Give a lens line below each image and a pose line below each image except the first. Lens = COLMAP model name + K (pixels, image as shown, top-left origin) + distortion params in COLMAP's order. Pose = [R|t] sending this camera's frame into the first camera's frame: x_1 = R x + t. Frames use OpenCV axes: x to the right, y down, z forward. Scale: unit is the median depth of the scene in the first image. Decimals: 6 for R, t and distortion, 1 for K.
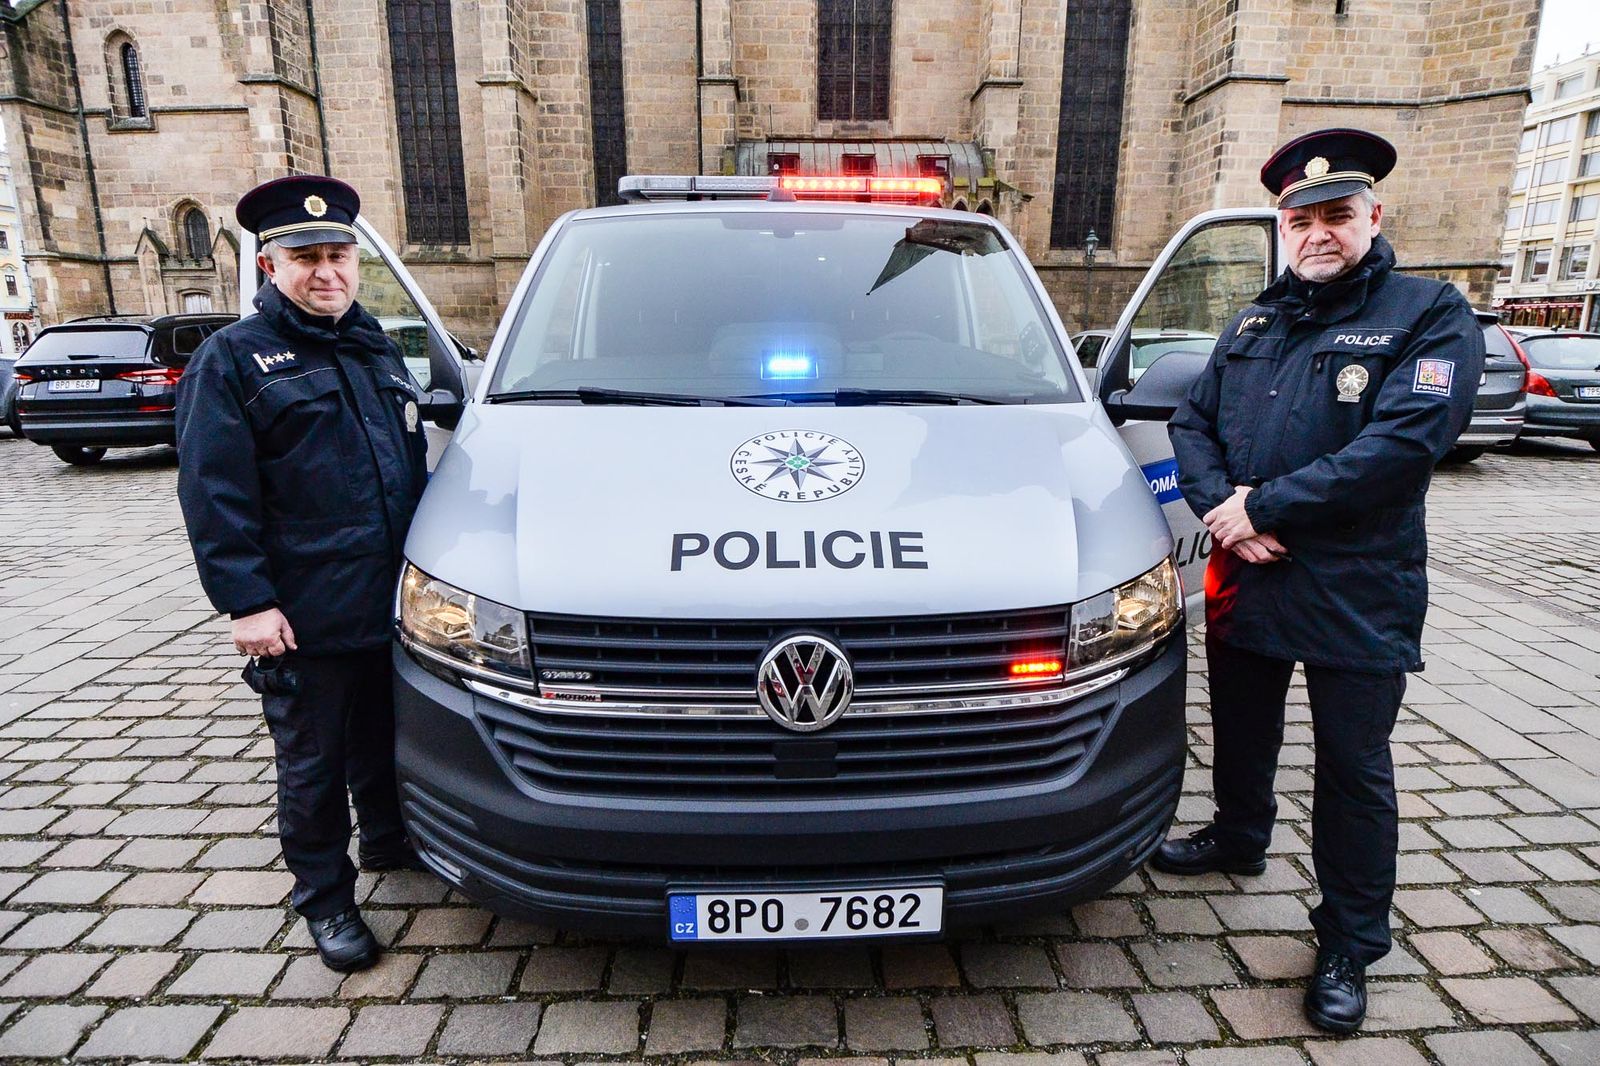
lens RADIAL K [[827.6, 0, 793.6], [0, 827.6, 537.2], [0, 0, 1]] dist [0.005979, -0.019957]
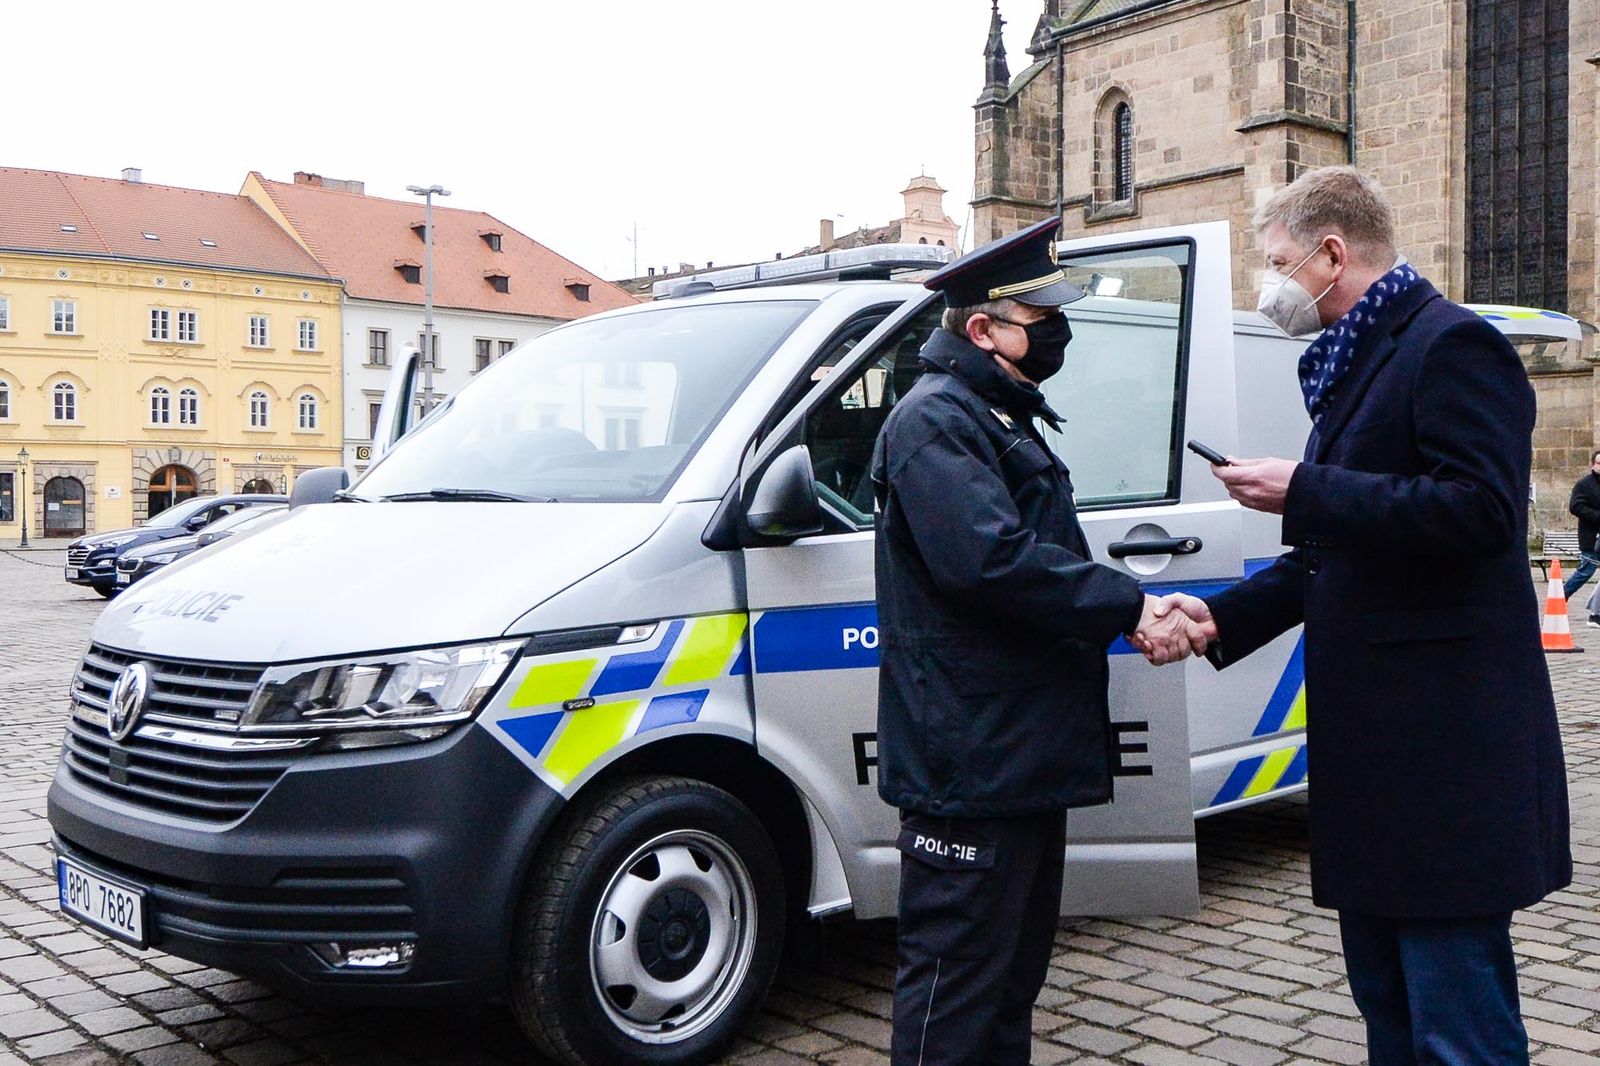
lens RADIAL K [[1618.7, 0, 871.4], [0, 1618.7, 537.6], [0, 0, 1]] dist [0.005722, -0.018803]
pose [[0.669306, 0.009404, -0.742927, 0.104333], [-0.172830, 0.974461, -0.143369, 0.003751], [0.722605, 0.224358, 0.653839, 0.006882]]
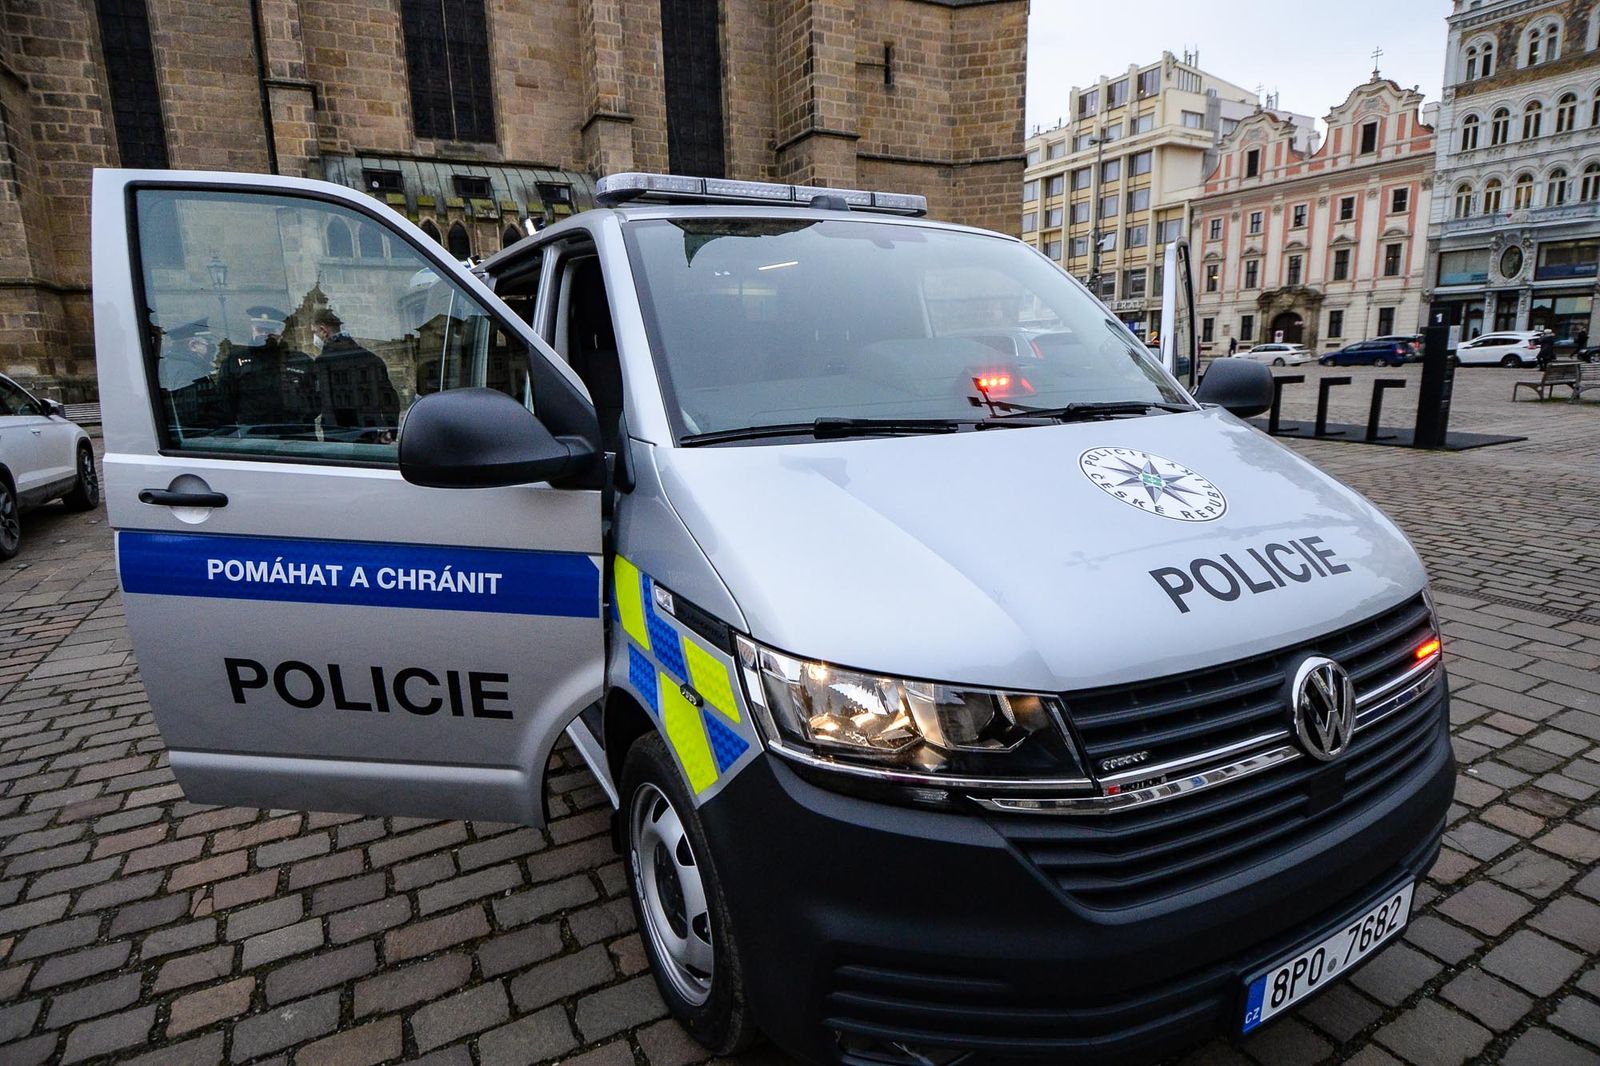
lens RADIAL K [[824.9, 0, 800.0], [0, 824.9, 533.0], [0, 0, 1]] dist [0.010973, -0.021163]
pose [[0.894884, -0.117854, 0.430457, -0.036657], [0.133817, 0.990982, -0.006874, -0.003802], [-0.425765, 0.063754, 0.902585, 0.016207]]
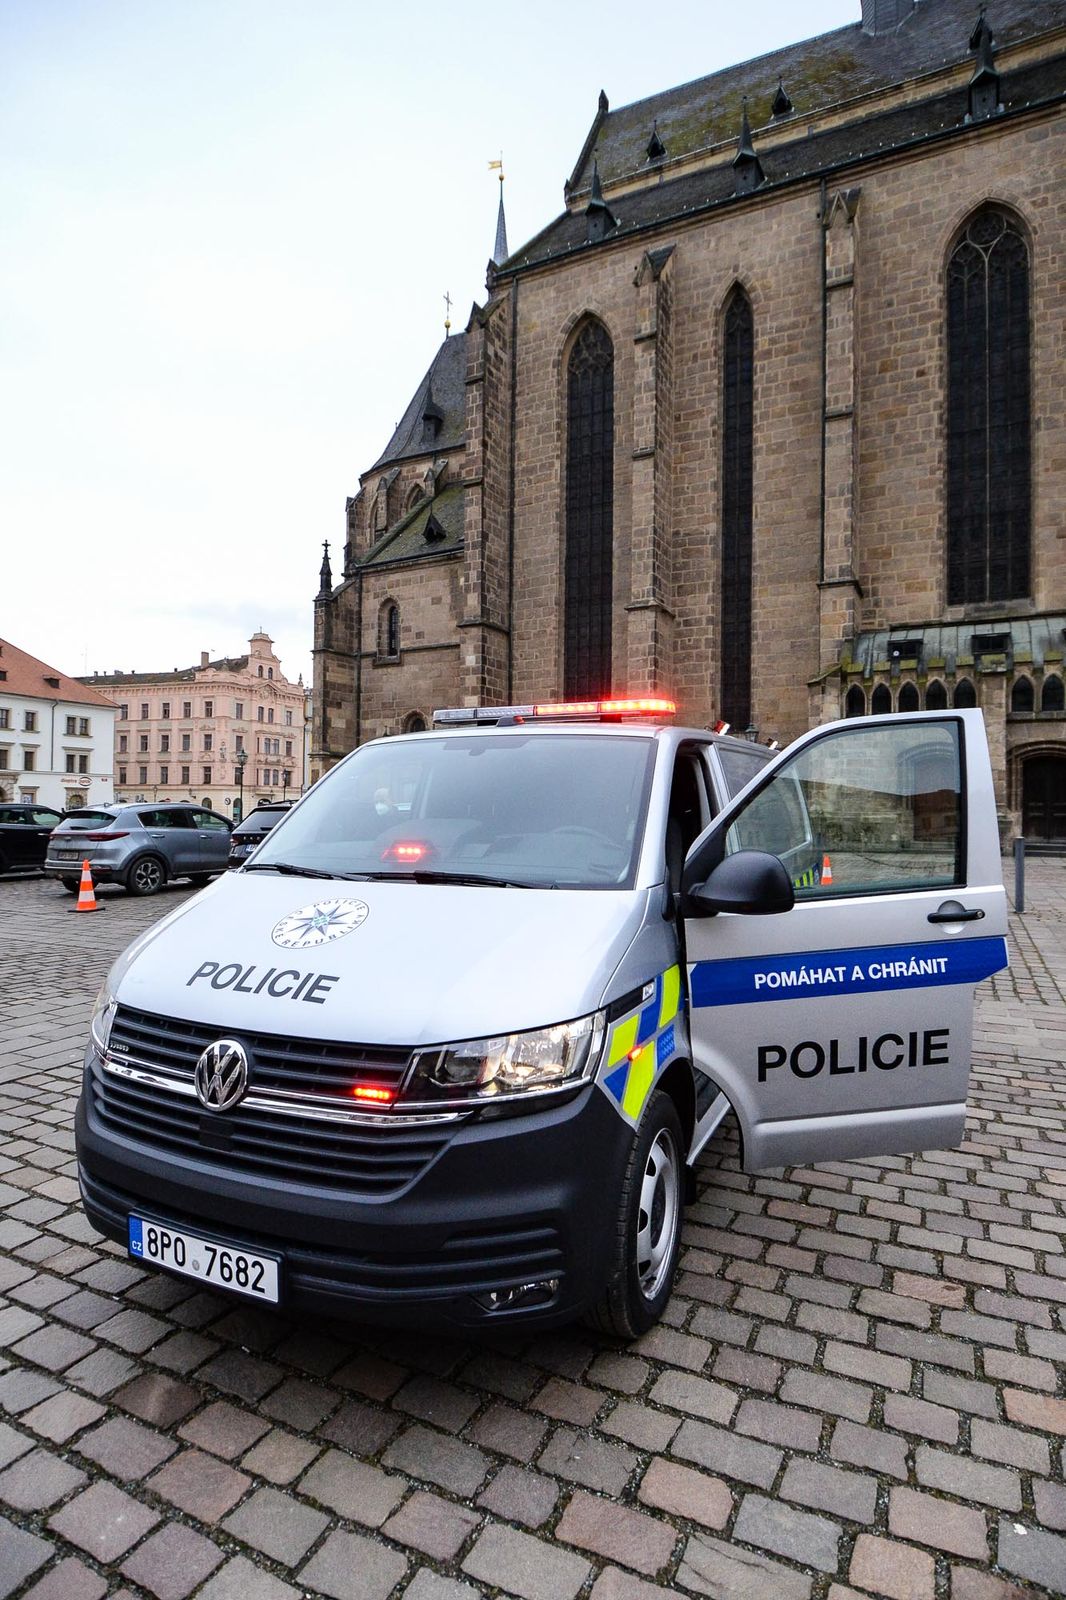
lens RADIAL K [[817.9, 0, 533.0], [0, 817.9, 800.0], [0, 0, 1]] dist [0.018251, -0.035910]
pose [[0.885877, -0.001607, -0.463918, 0.046175], [-0.116314, 0.967284, -0.225460, -0.000926], [0.449103, 0.253690, 0.856708, -0.003026]]
